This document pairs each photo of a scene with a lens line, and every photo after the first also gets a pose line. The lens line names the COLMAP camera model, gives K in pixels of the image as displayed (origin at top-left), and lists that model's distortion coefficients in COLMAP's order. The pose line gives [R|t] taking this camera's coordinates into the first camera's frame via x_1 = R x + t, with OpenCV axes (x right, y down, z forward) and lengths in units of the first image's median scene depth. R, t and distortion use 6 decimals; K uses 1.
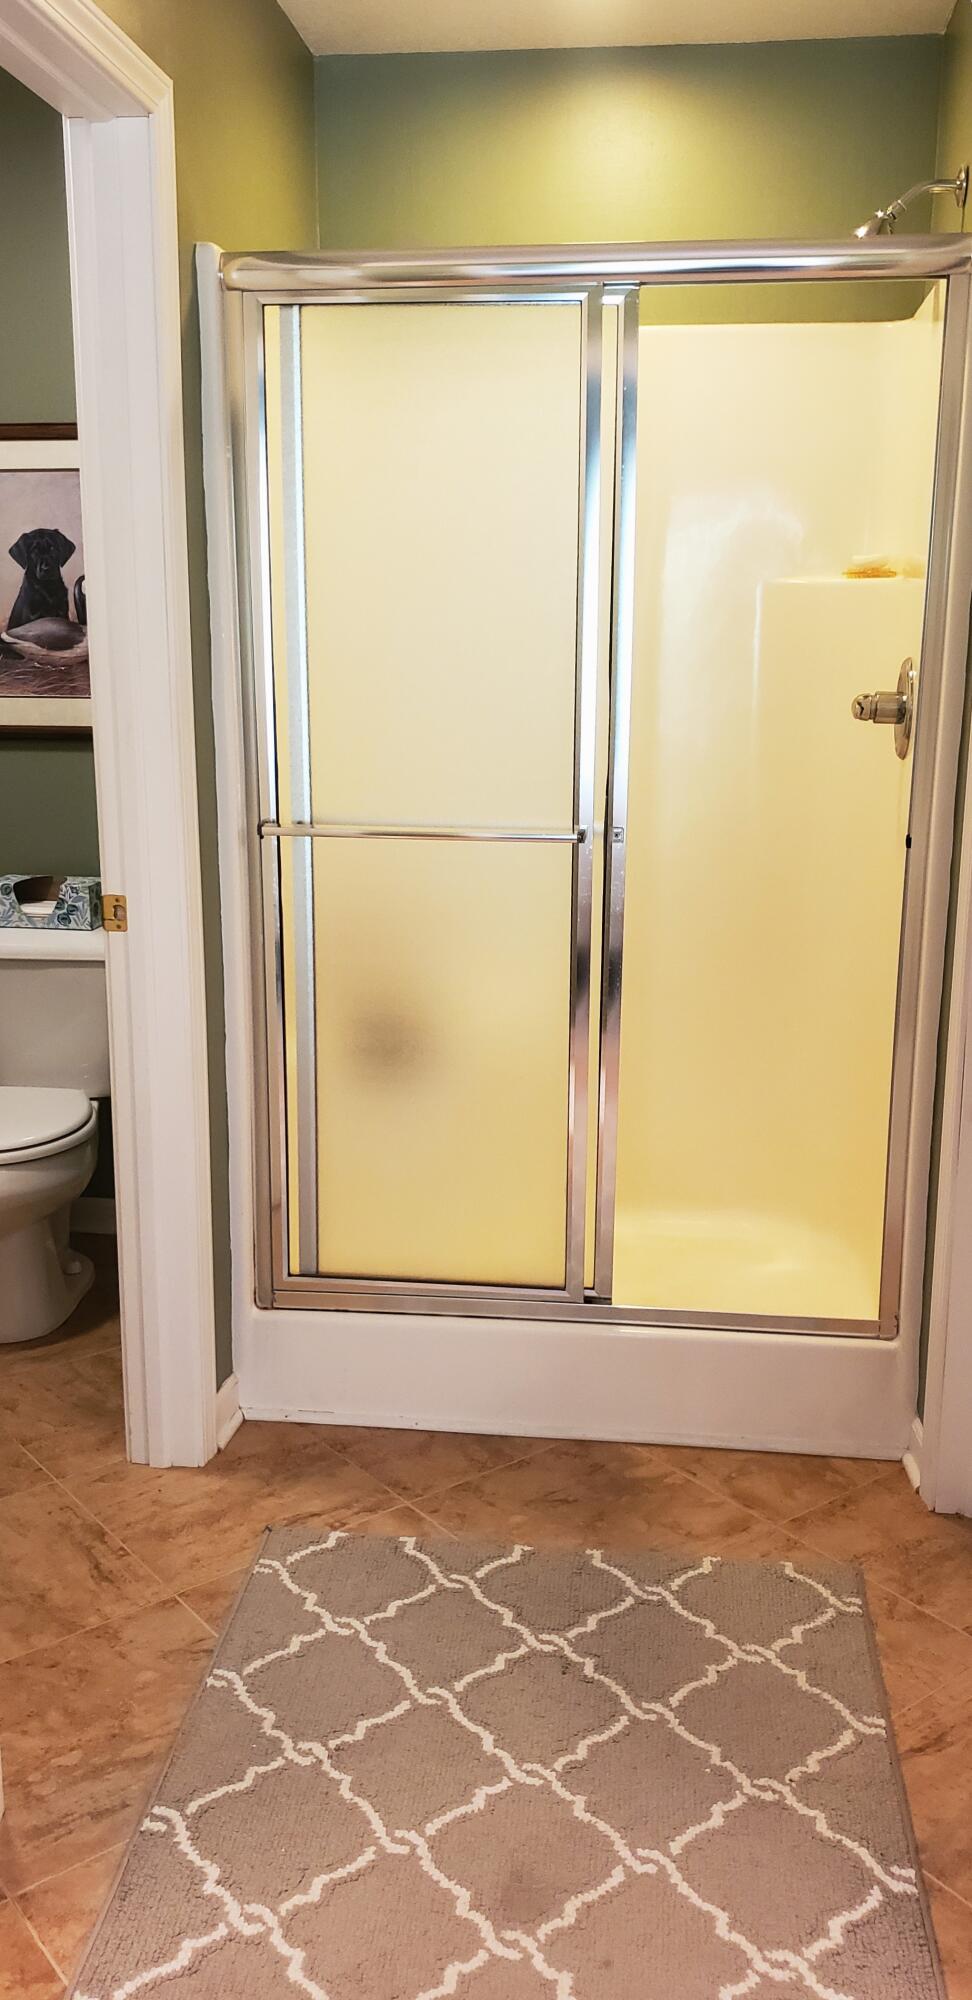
lens RADIAL K [[1757.0, 0, 477.2], [0, 1757.0, 999.8], [0, 0, 1]] dist [0.086963, -0.015008]
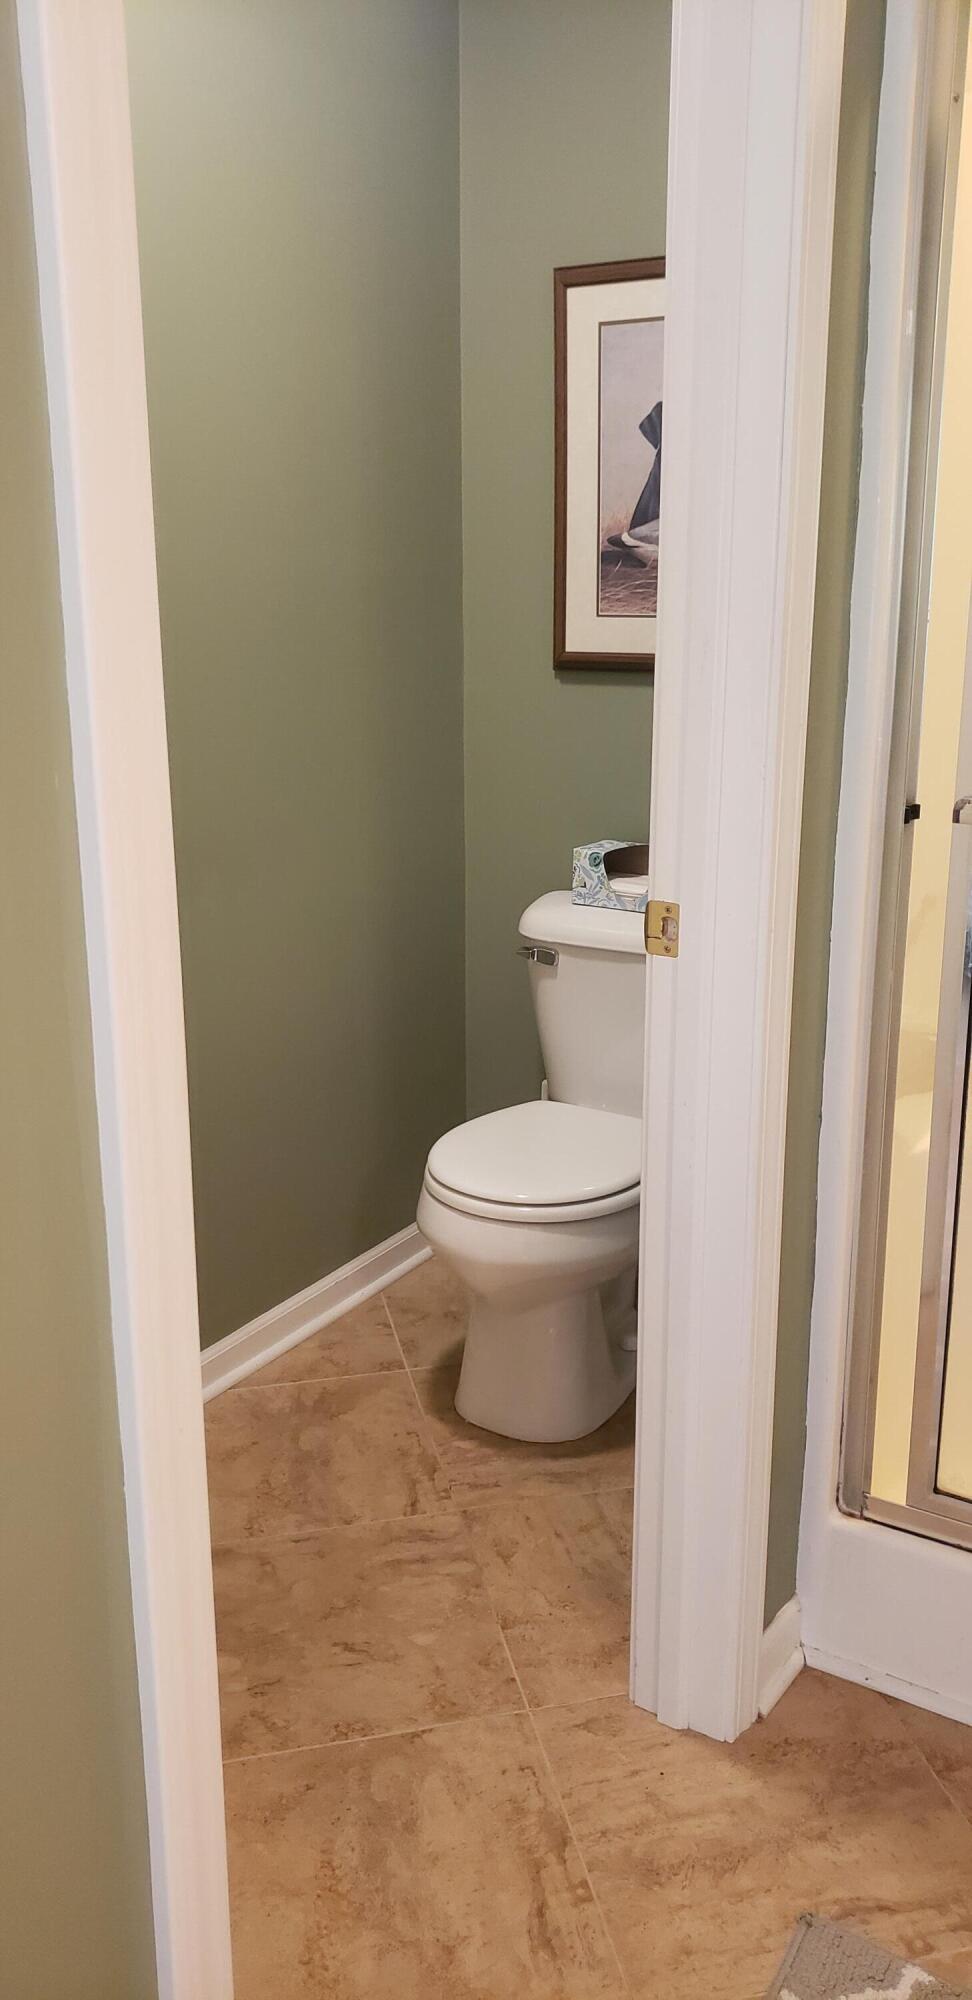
lens RADIAL K [[1757.0, 0, 484.6], [0, 1757.0, 982.9], [0, 0, 1]] dist [0.086963, -0.015008]
pose [[0.922663, 0.100937, -0.372161, -0.016706], [-0.092665, 0.994890, 0.040097, -0.045613], [0.374306, -0.002510, 0.927302, 0.332490]]
